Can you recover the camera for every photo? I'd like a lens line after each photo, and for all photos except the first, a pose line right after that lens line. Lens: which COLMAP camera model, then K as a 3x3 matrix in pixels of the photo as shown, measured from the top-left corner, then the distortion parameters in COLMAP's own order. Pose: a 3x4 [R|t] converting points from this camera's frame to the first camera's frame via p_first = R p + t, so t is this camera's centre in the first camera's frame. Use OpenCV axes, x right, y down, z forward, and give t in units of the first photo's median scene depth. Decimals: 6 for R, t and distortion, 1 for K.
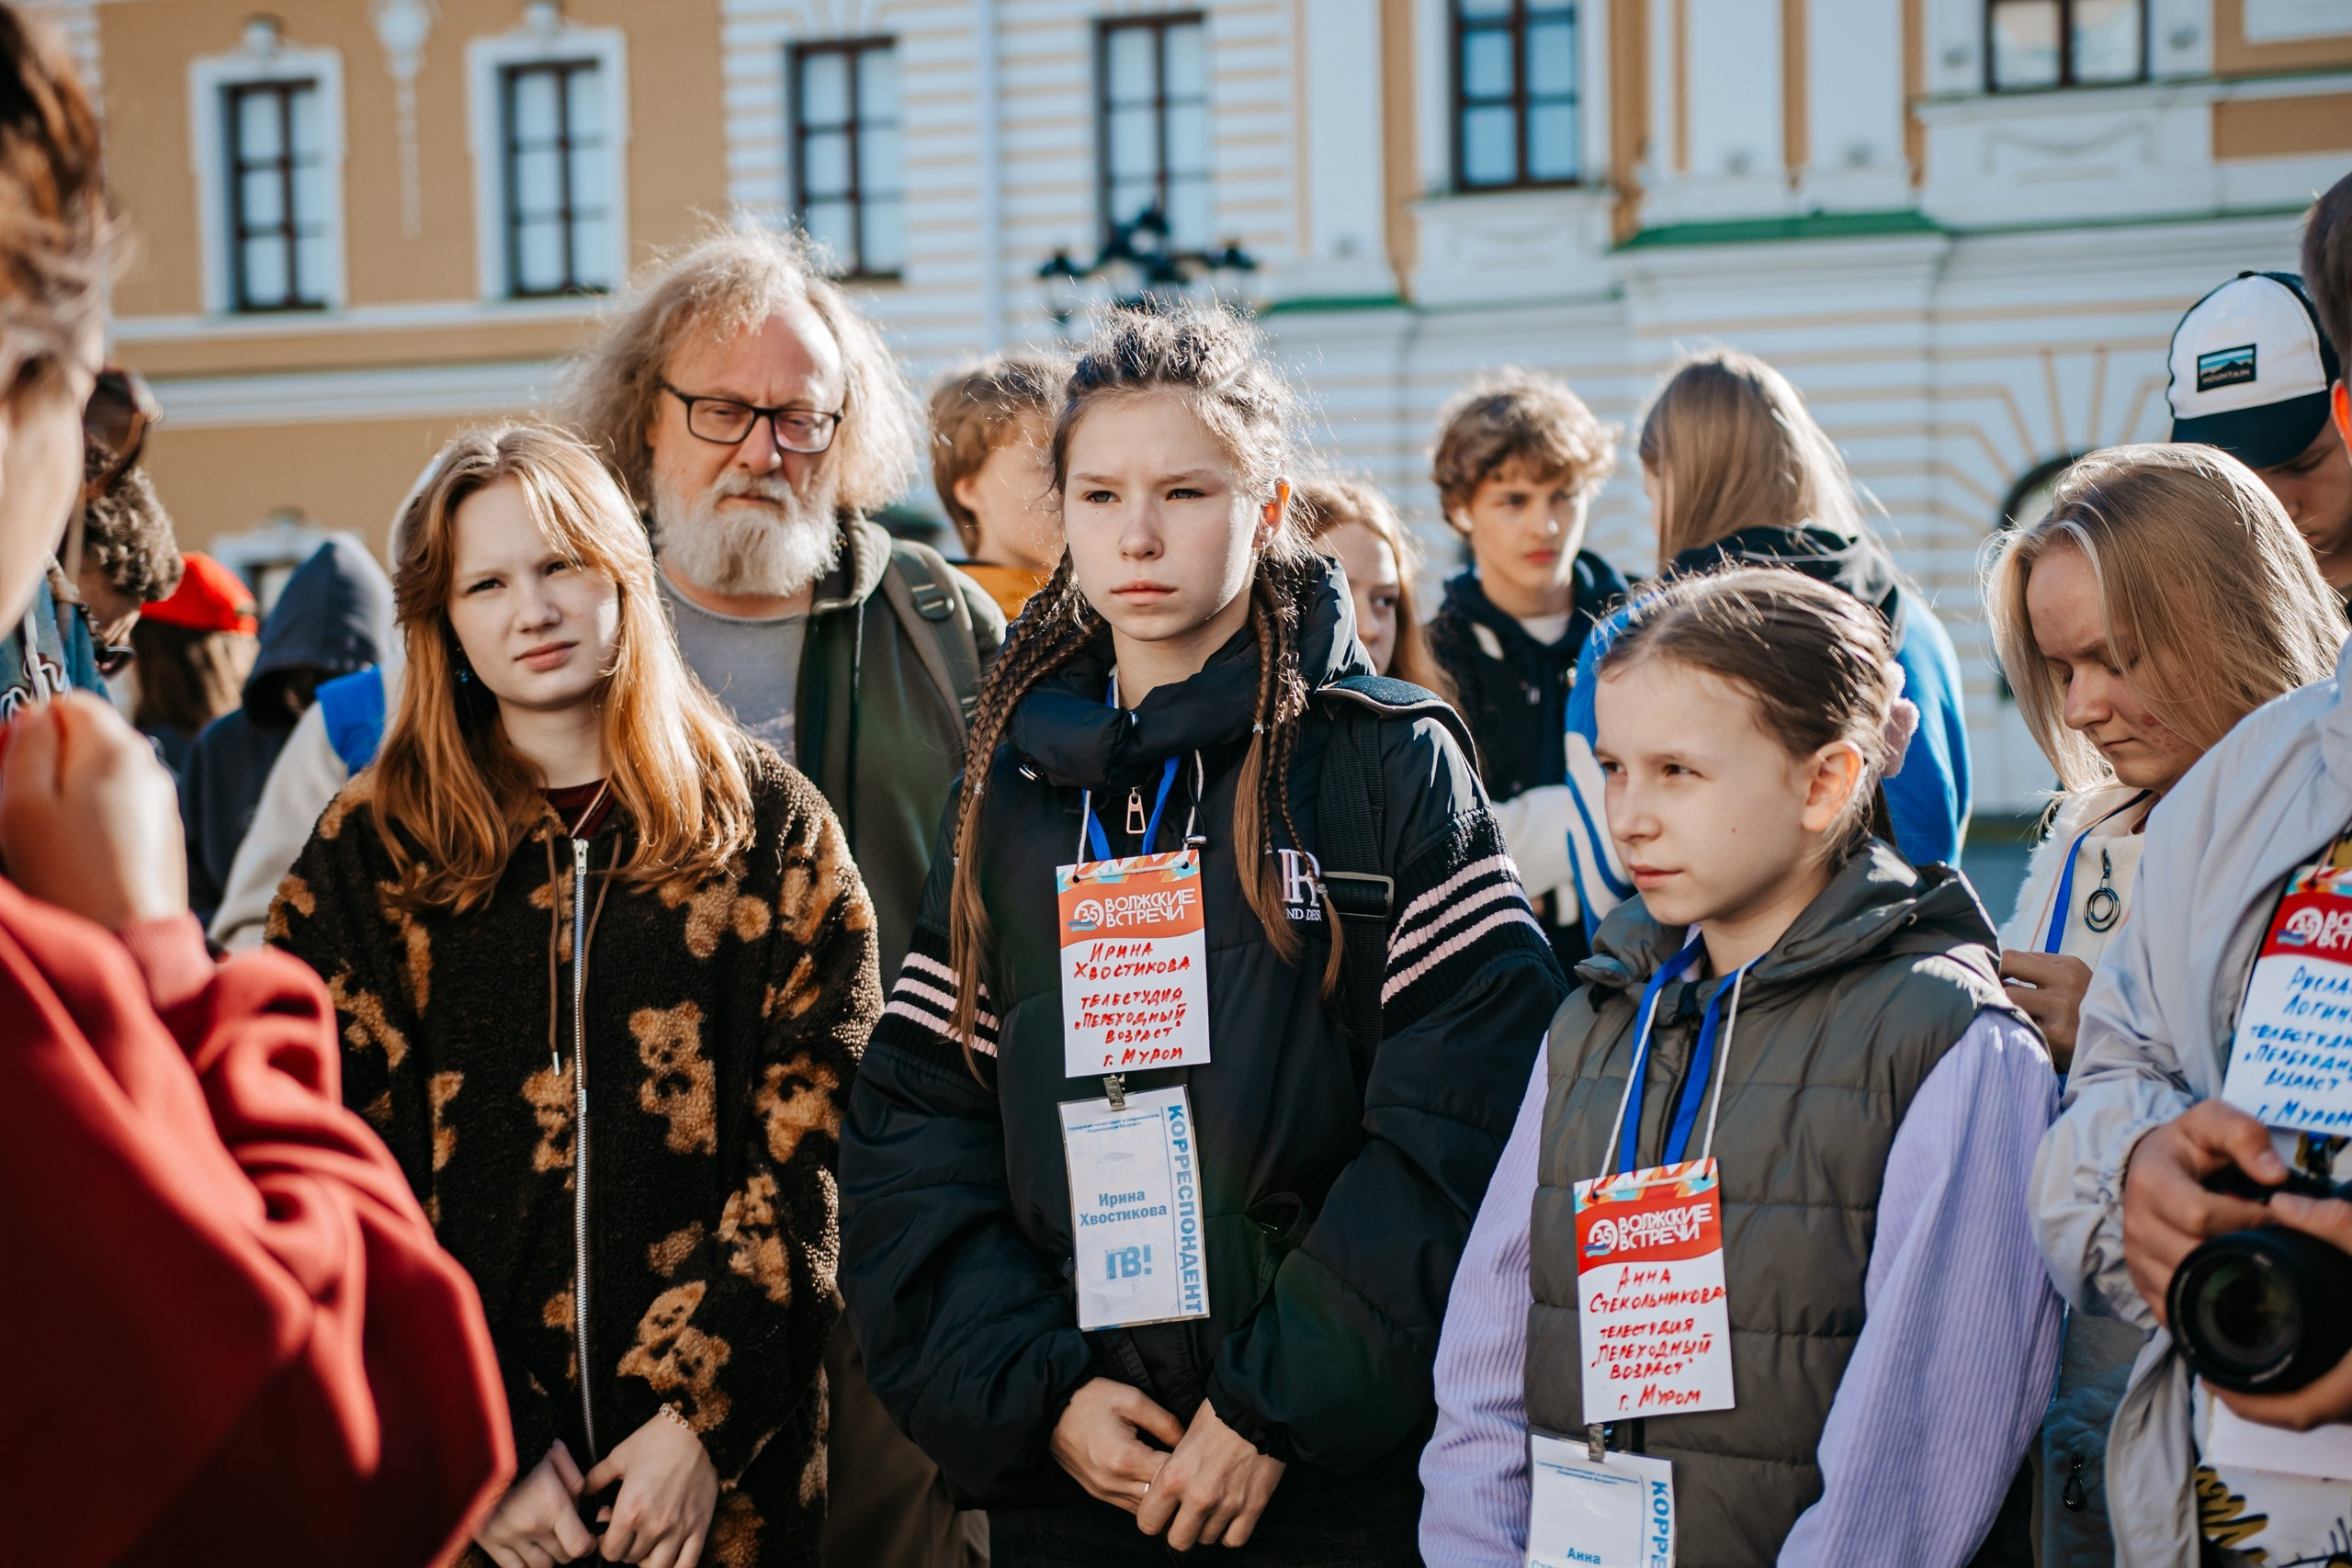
lens RADIAL K [[3270.2, 0, 1172.5], [0, 3270.2, 789.2], [0, 0, 1]] dist [0.028892, 0.000000]
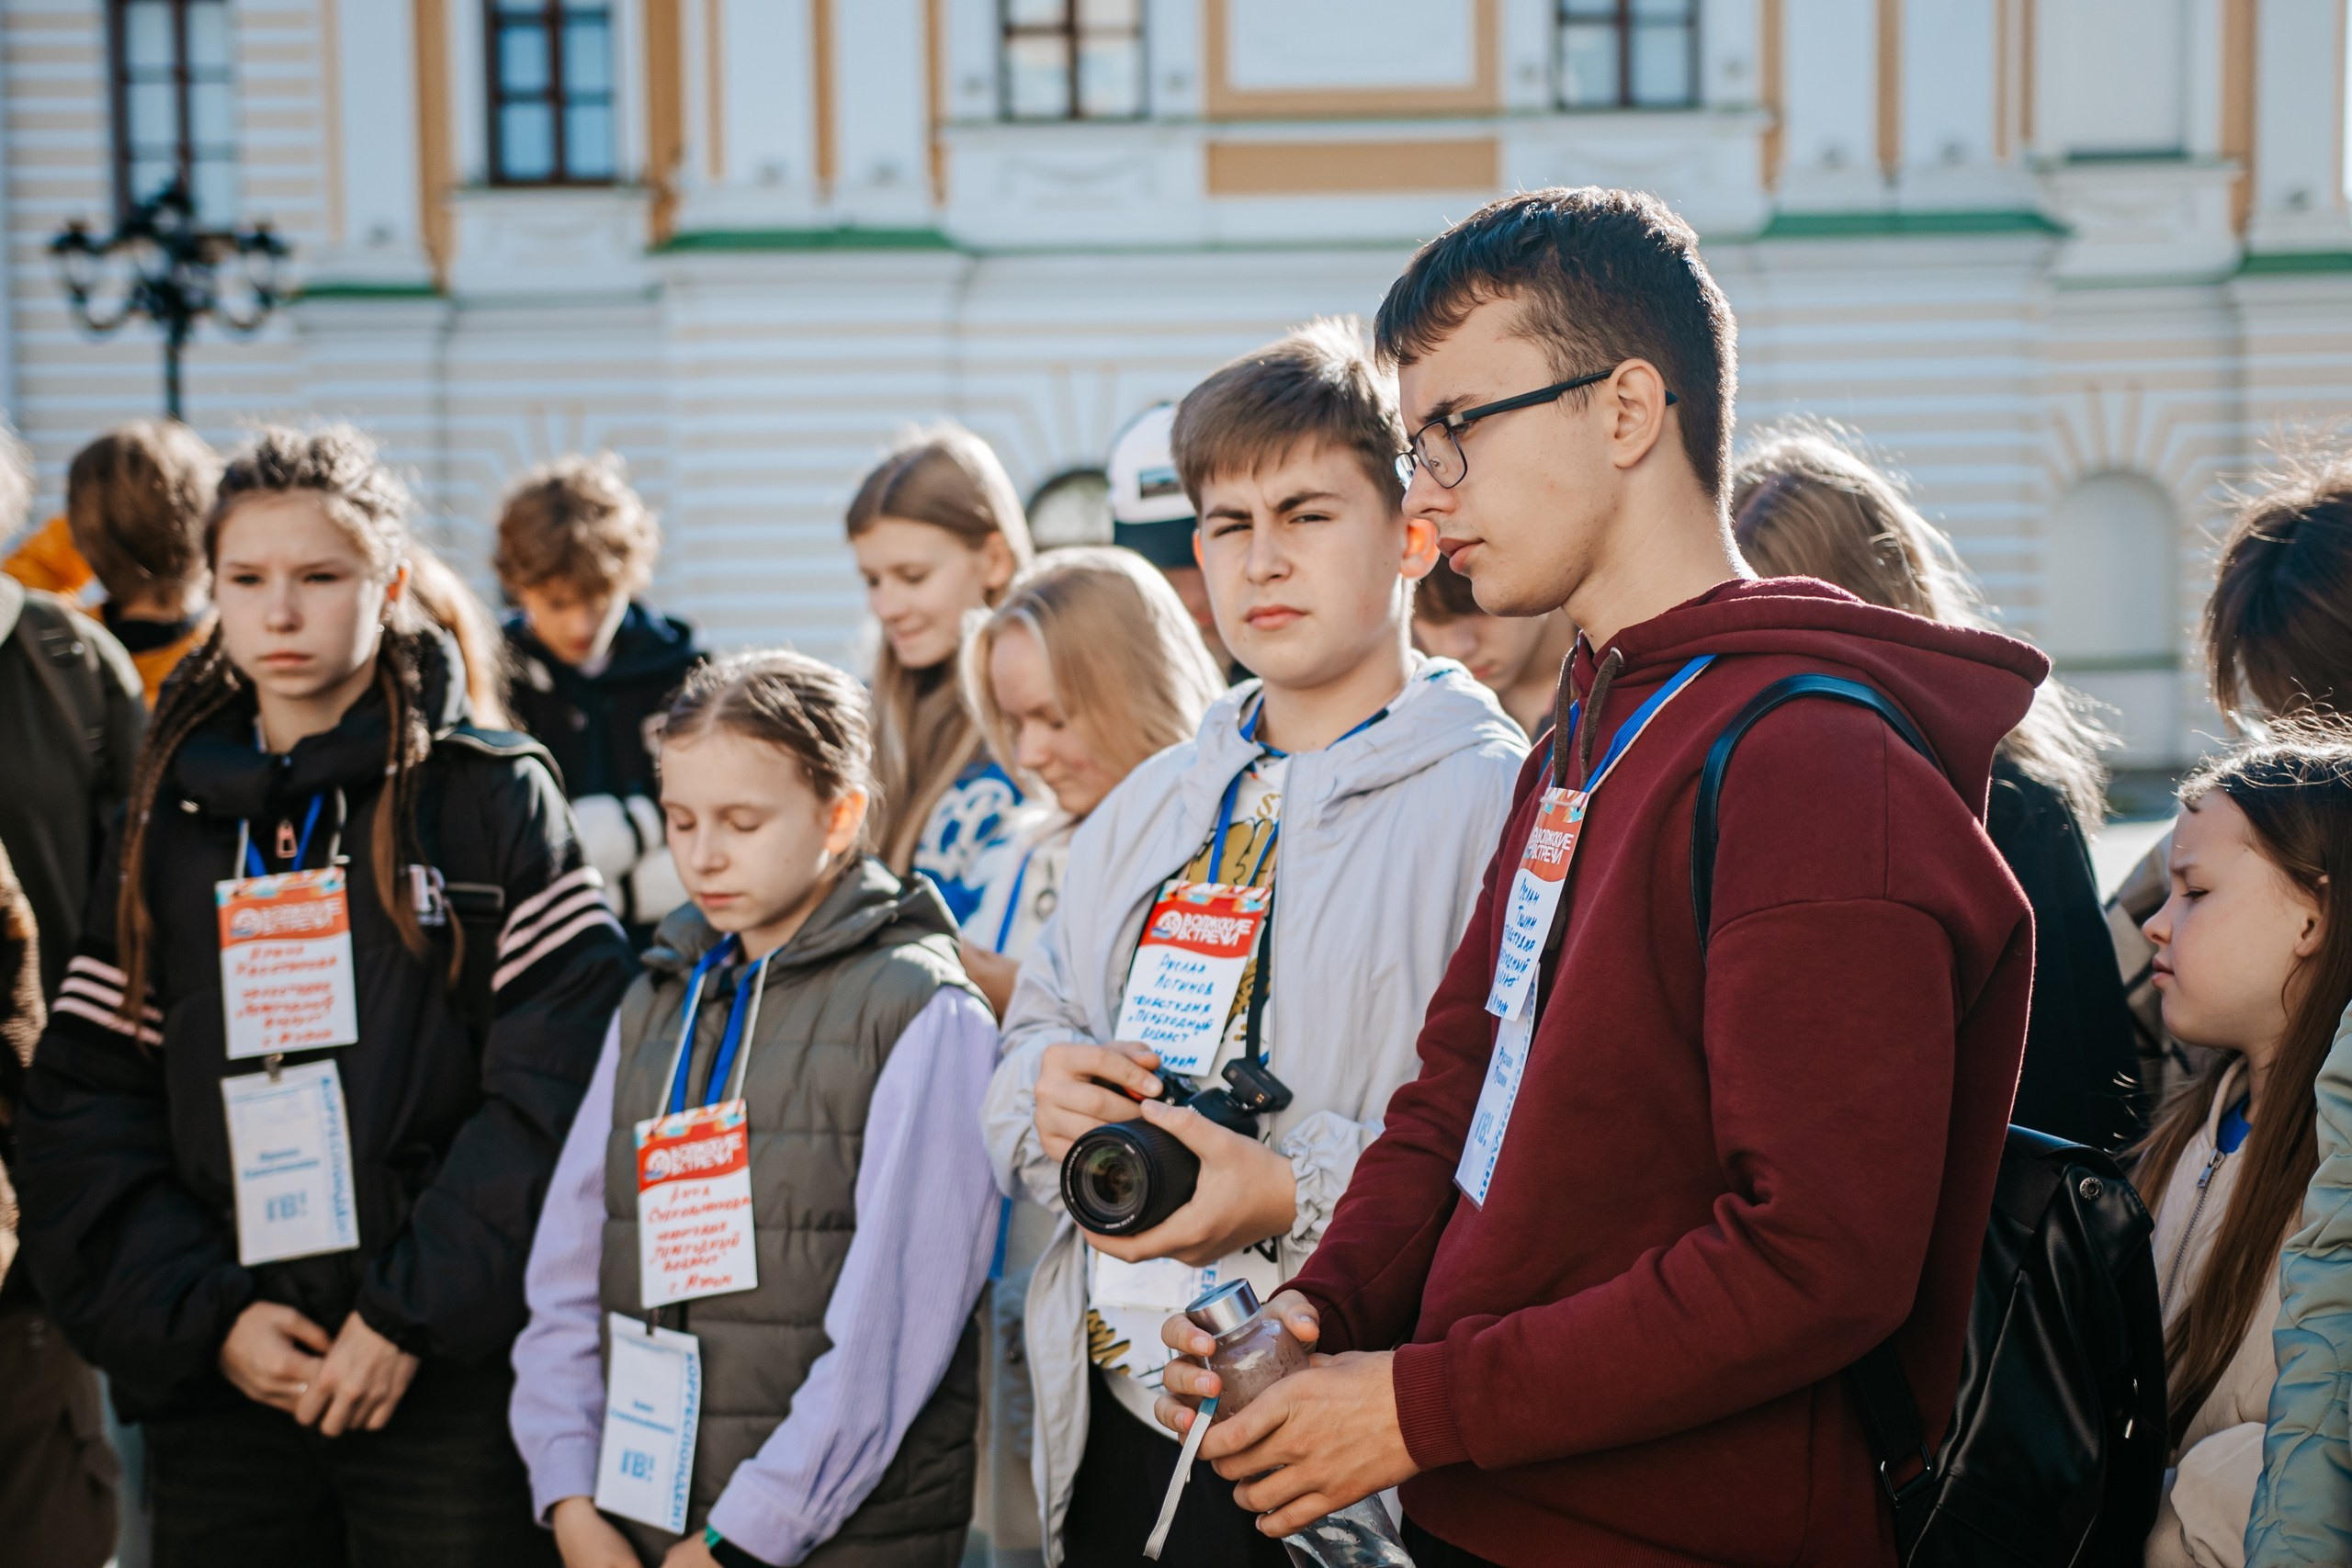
lens RADIAL K [[3270.2, 0, 1150.4], [0, 3270.2, 828.9], [0, 0, 1]] dist [0.028892, 0.000000]
pose [[0.959894, -0.012849, 0.280069, -0.039449], [0.008128, 0.999805, 0.018009, -0.014971], [-0.280245, -0.015010, 0.959811, -0.241964]]
